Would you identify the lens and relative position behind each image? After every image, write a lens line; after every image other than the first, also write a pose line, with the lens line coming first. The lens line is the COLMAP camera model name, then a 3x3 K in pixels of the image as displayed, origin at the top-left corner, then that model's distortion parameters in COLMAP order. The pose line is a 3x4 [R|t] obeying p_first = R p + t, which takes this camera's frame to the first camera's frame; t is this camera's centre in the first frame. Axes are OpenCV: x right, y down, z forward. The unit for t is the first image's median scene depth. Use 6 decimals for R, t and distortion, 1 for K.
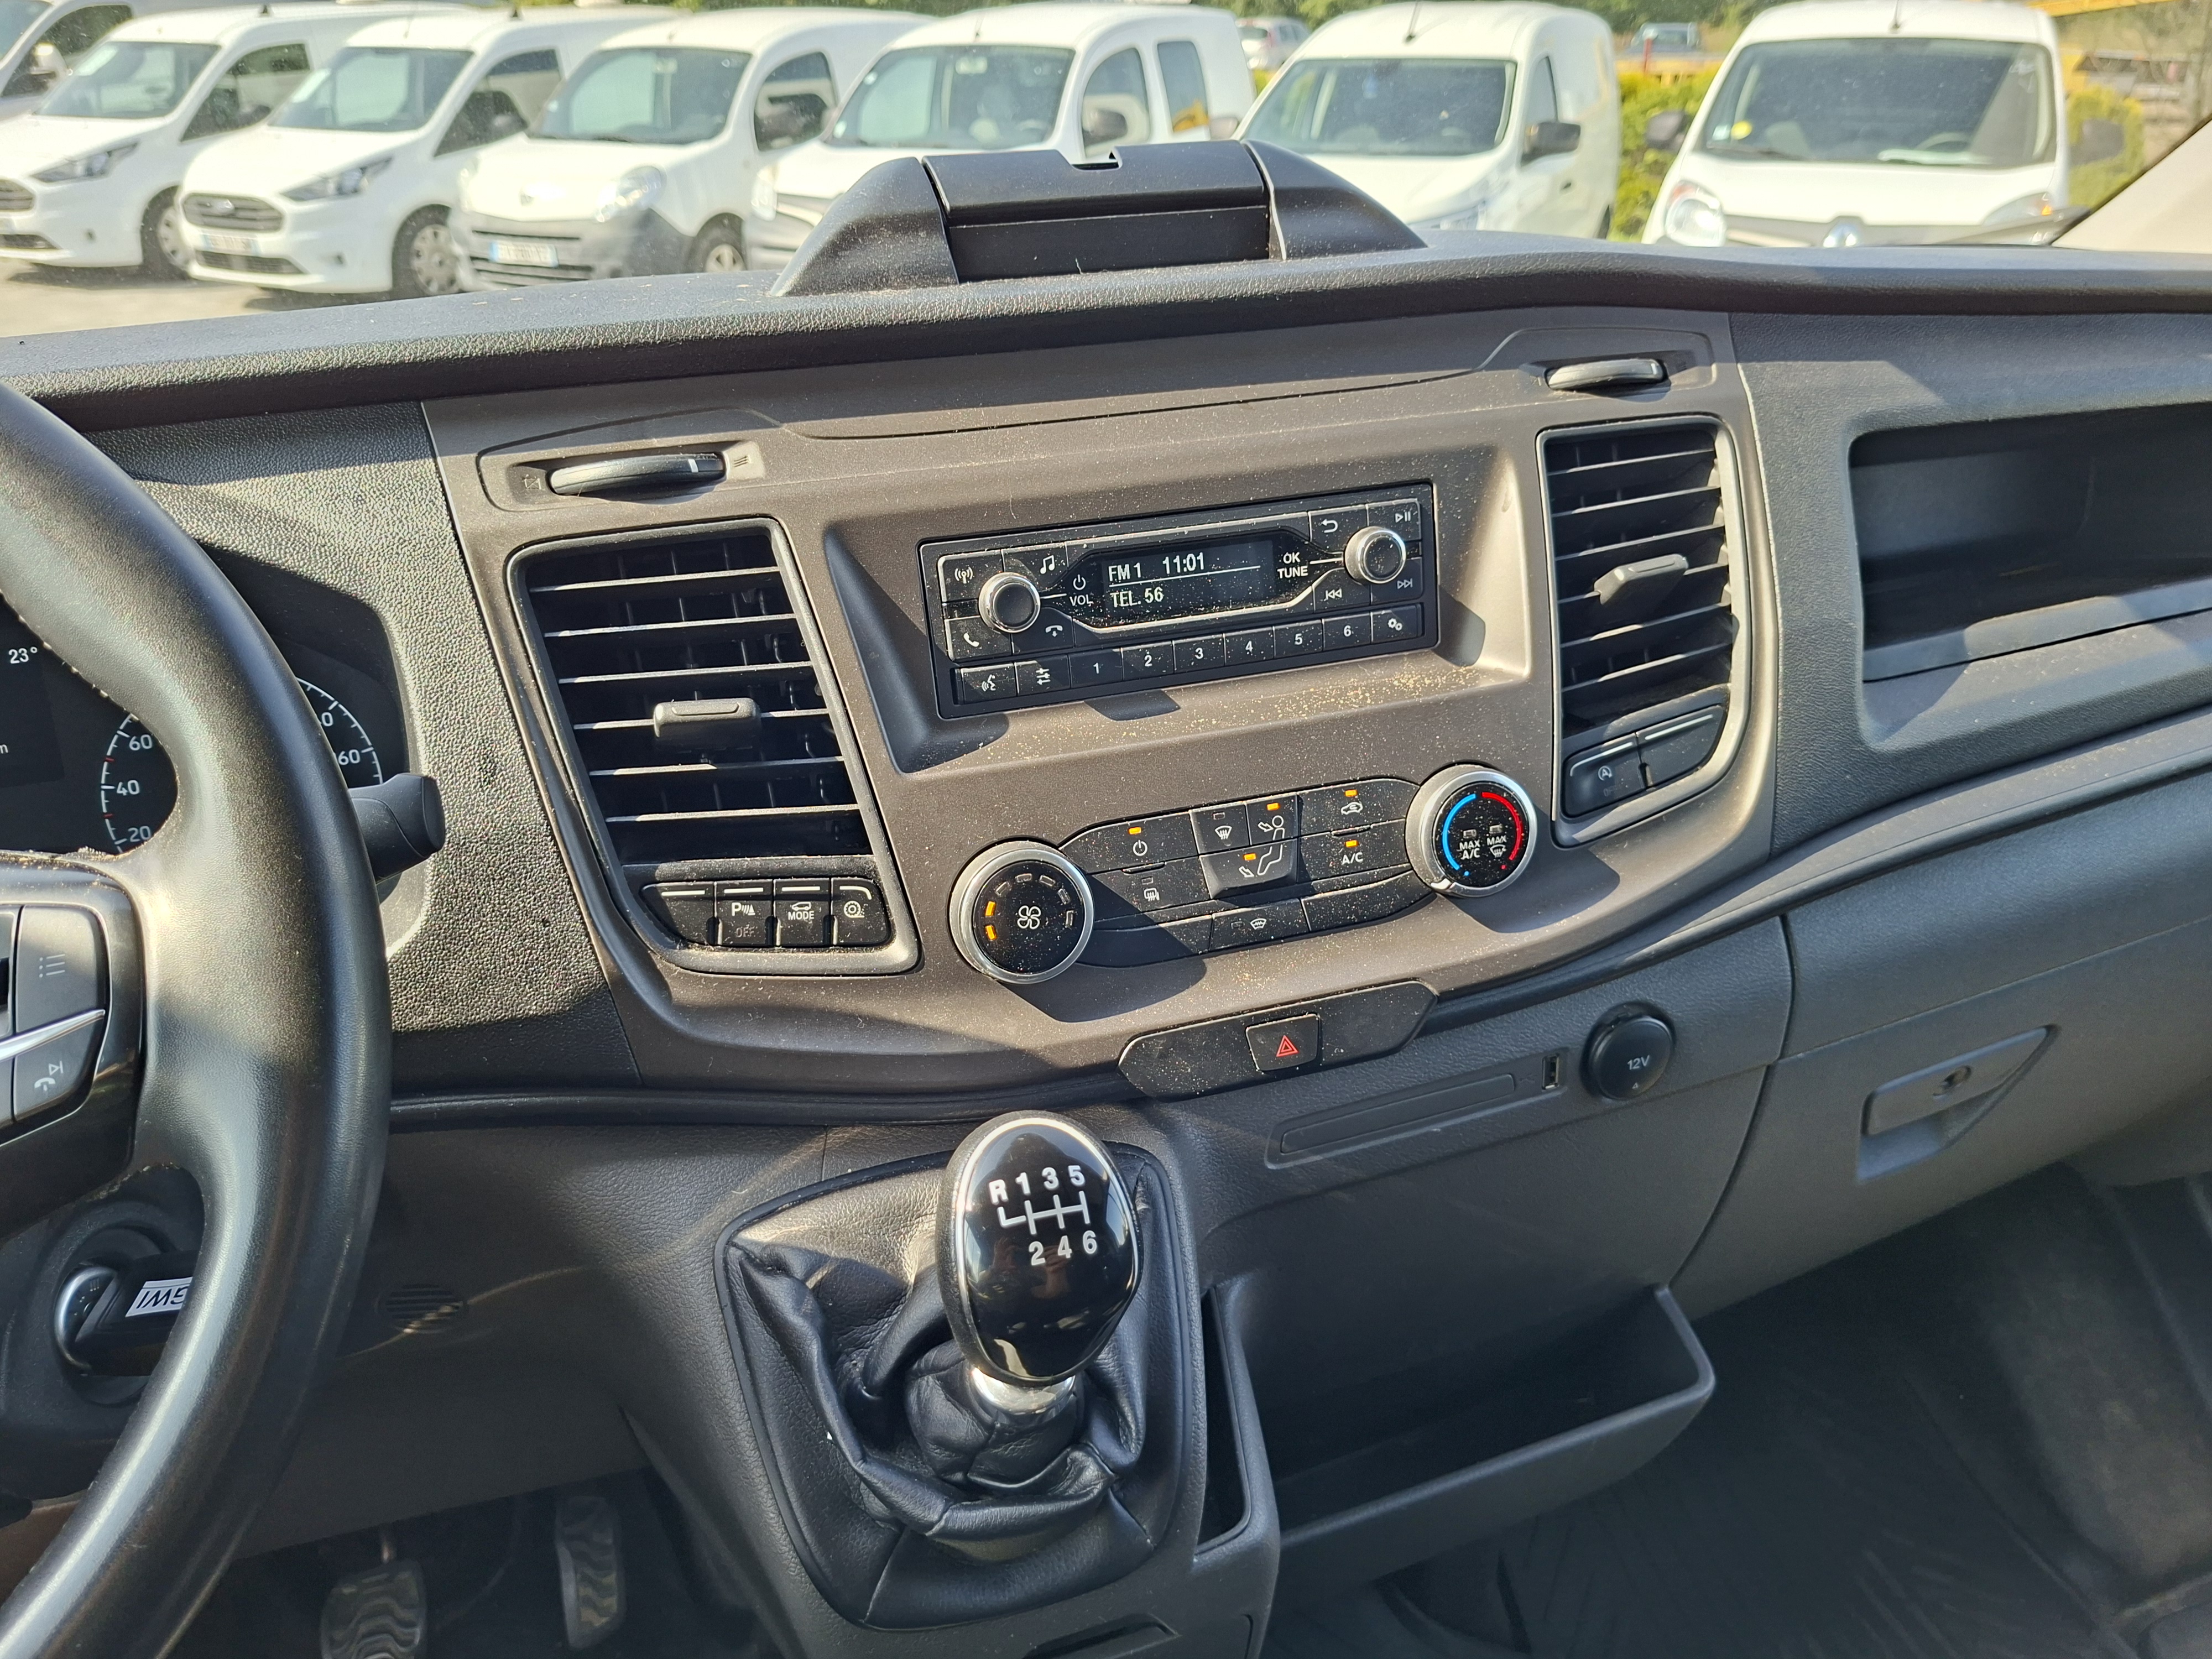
lens RADIAL K [[1486.5, 0, 1106.0], [0, 1486.5, 829.5], [0, 0, 1]] dist [0.075148, -0.068833]
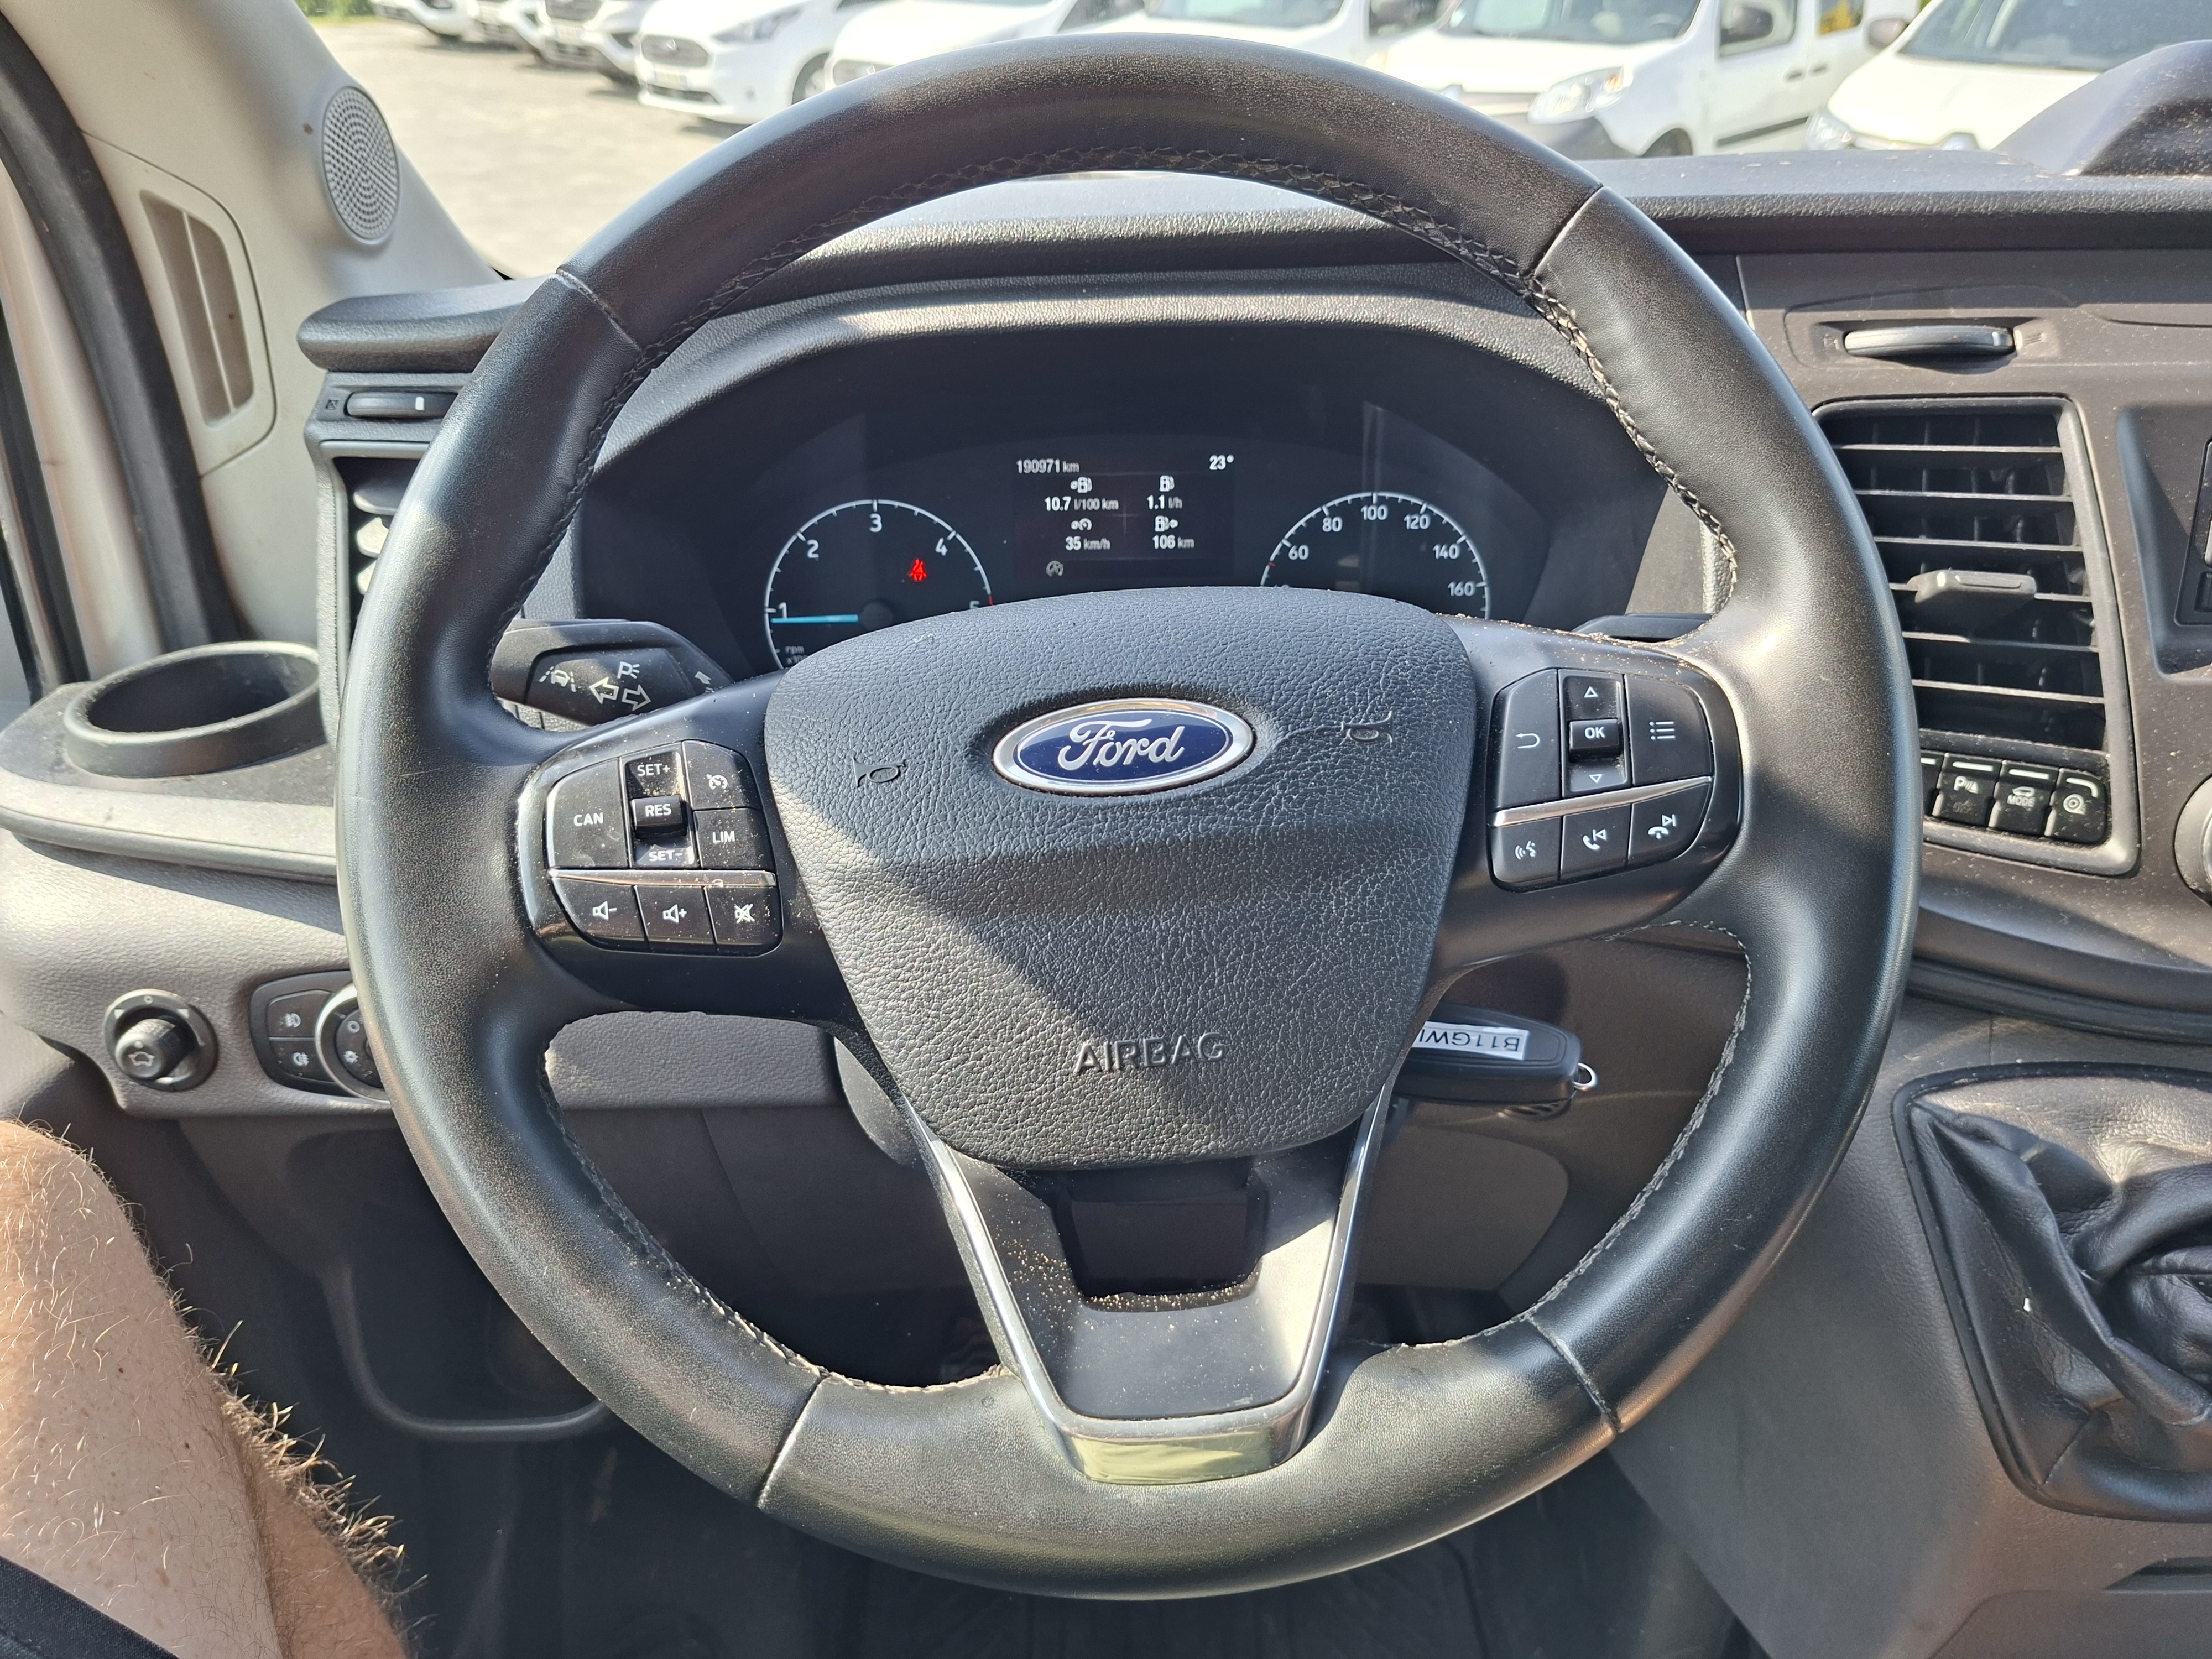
lens RADIAL K [[1512.2, 0, 1105.8], [0, 1512.2, 803.5], [0, 0, 1]] dist [0.041709, -0.043499]
pose [[0.955072, 0.164687, -0.246405, -0.533071], [-0.154793, 0.986175, 0.059139, 0.093182], [0.252738, -0.018340, 0.967361, -0.137986]]
